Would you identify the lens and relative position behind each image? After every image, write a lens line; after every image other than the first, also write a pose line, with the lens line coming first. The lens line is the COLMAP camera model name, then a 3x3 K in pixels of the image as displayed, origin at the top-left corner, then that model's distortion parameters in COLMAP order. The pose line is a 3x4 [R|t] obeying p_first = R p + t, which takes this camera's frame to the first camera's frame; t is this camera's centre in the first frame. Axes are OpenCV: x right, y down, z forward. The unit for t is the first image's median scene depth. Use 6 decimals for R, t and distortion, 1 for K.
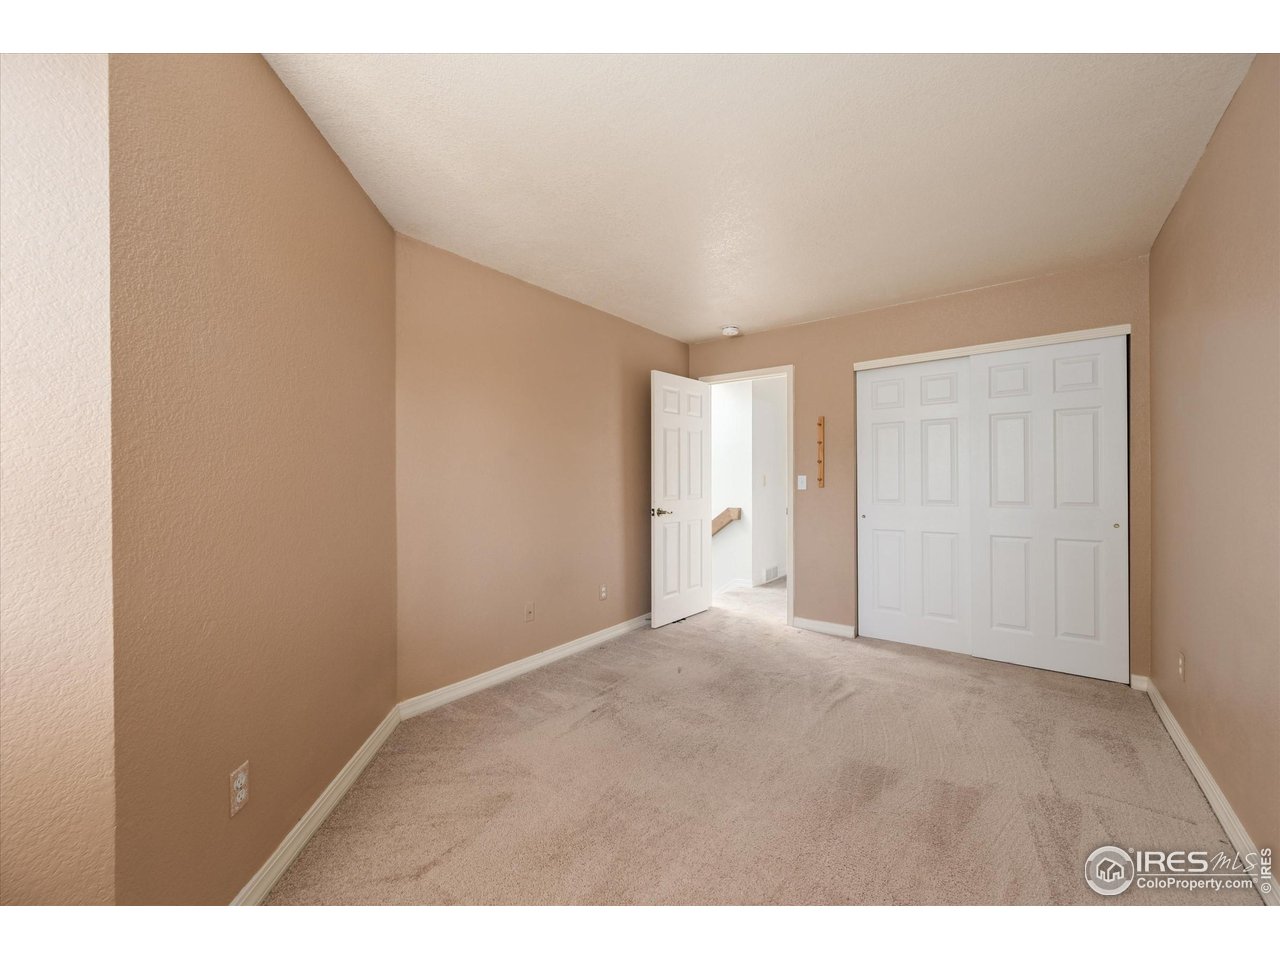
lens RADIAL K [[502.7, 0, 638.2], [0, 502.7, 486.4], [0, 0, 1]] dist [-0.003225, -0.000171]
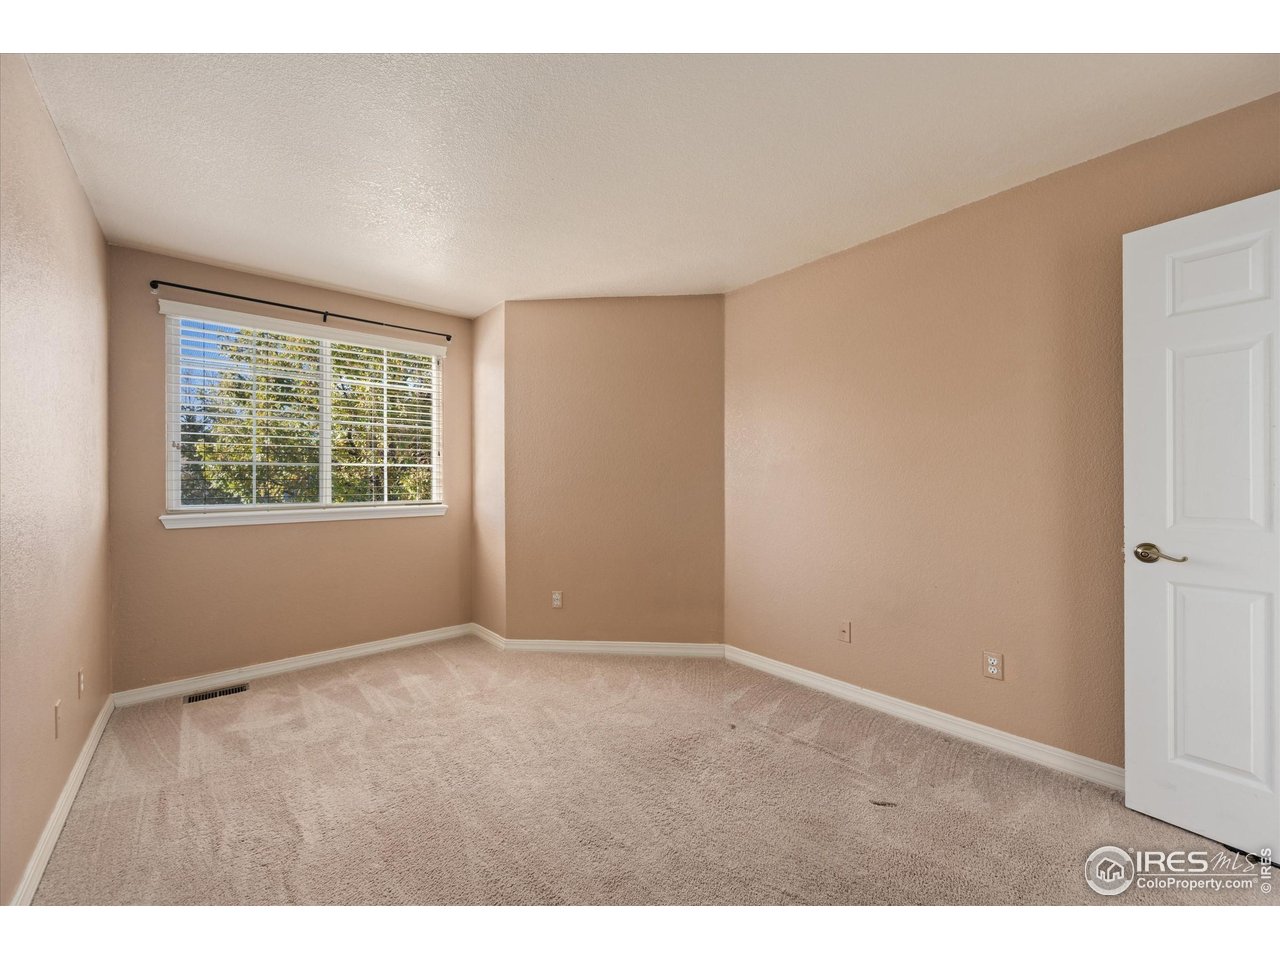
lens RADIAL K [[502.7, 0, 633.0], [0, 502.7, 478.3], [0, 0, 1]] dist [-0.003225, -0.000171]
pose [[-0.209629, 0.006434, -0.977760, 0.545358], [-0.006133, 0.999950, 0.007895, -0.013253], [0.977762, 0.007651, -0.209579, 0.640640]]
